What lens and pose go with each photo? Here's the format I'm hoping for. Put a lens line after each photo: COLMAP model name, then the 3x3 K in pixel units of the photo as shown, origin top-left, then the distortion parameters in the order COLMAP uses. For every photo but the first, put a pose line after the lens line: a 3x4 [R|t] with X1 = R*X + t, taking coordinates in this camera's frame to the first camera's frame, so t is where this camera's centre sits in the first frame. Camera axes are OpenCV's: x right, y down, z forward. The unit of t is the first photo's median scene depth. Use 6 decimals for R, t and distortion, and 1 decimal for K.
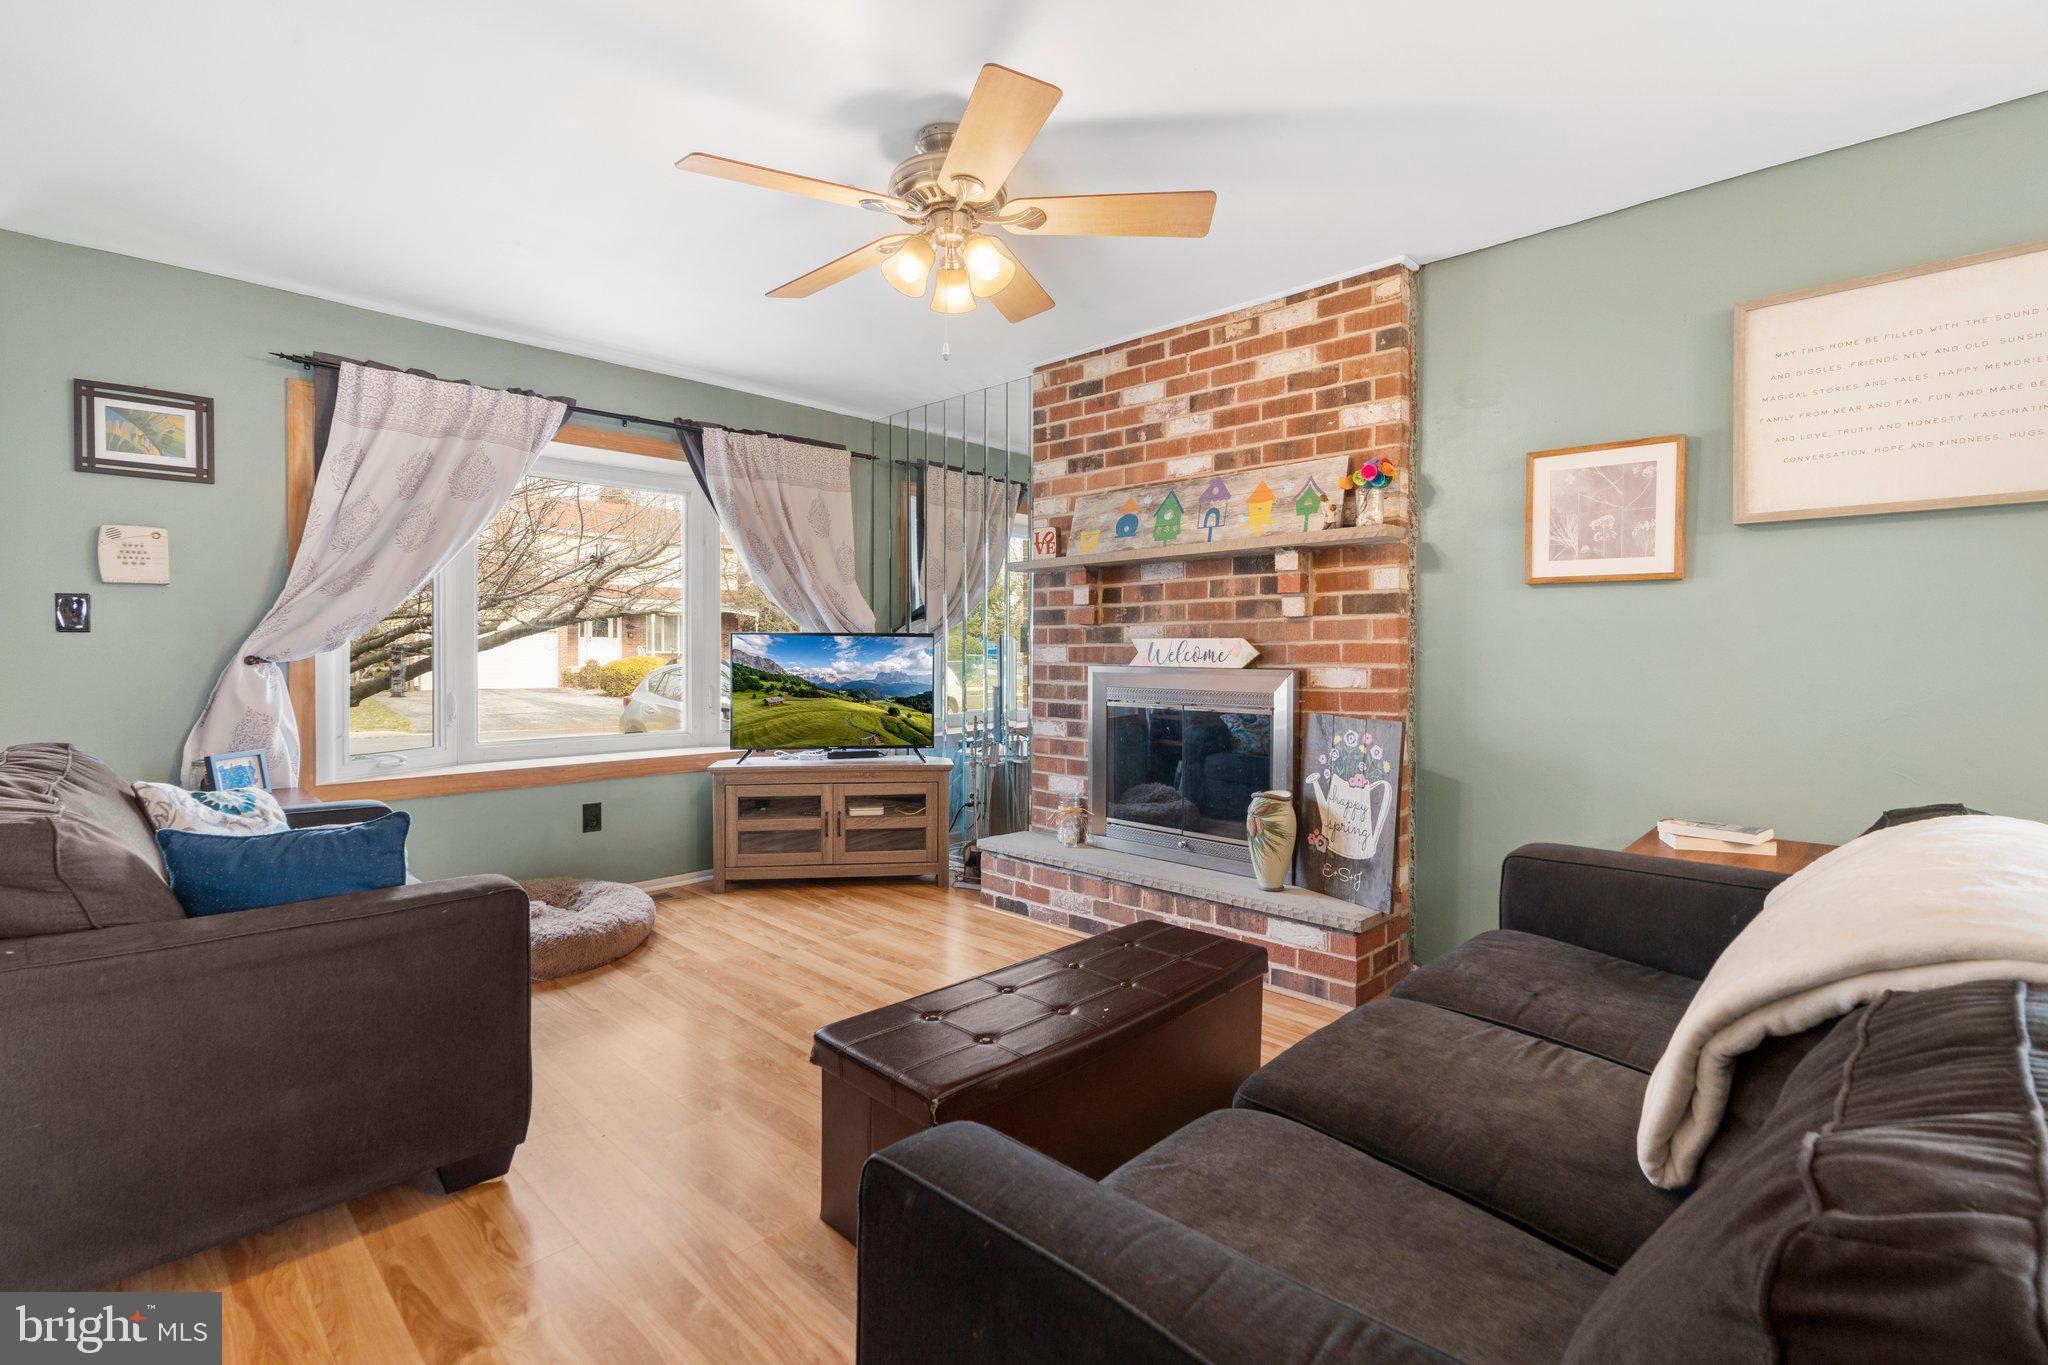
lens RADIAL K [[932.0, 0, 1017.3], [0, 932.0, 664.0], [0, 0, 1]] dist [-0.010709, 0.003809]
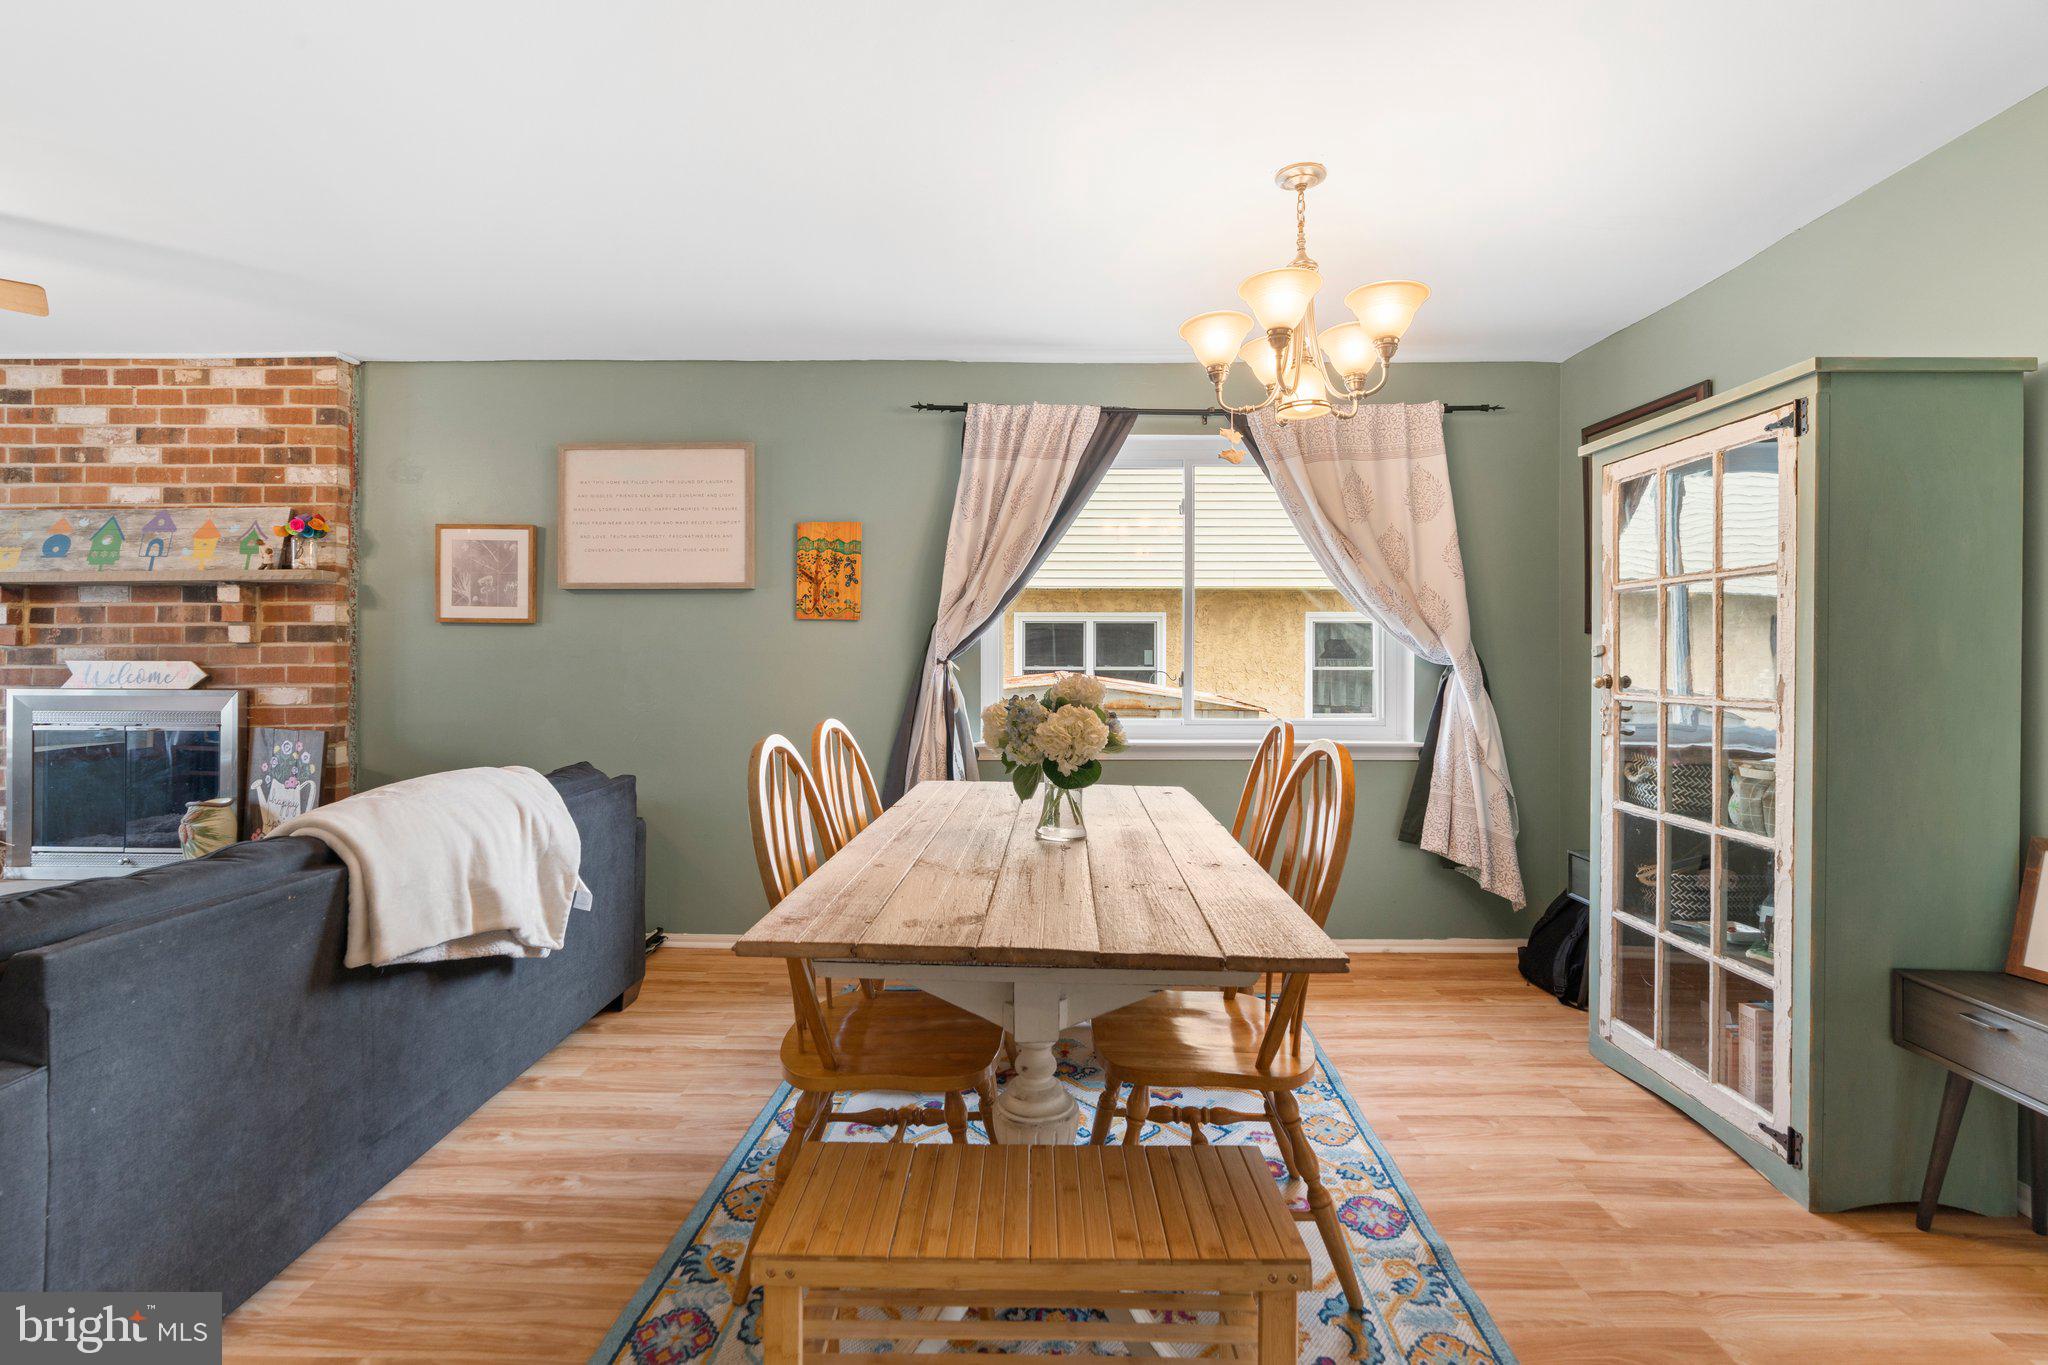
lens RADIAL K [[932.0, 0, 1014.0], [0, 932.0, 655.2], [0, 0, 1]] dist [-0.010709, 0.003809]
pose [[0.724331, 0.004221, 0.689439, 0.189623], [0.010379, 0.999801, -0.017024, -0.006373], [-0.689374, 0.019487, 0.724143, -0.431917]]
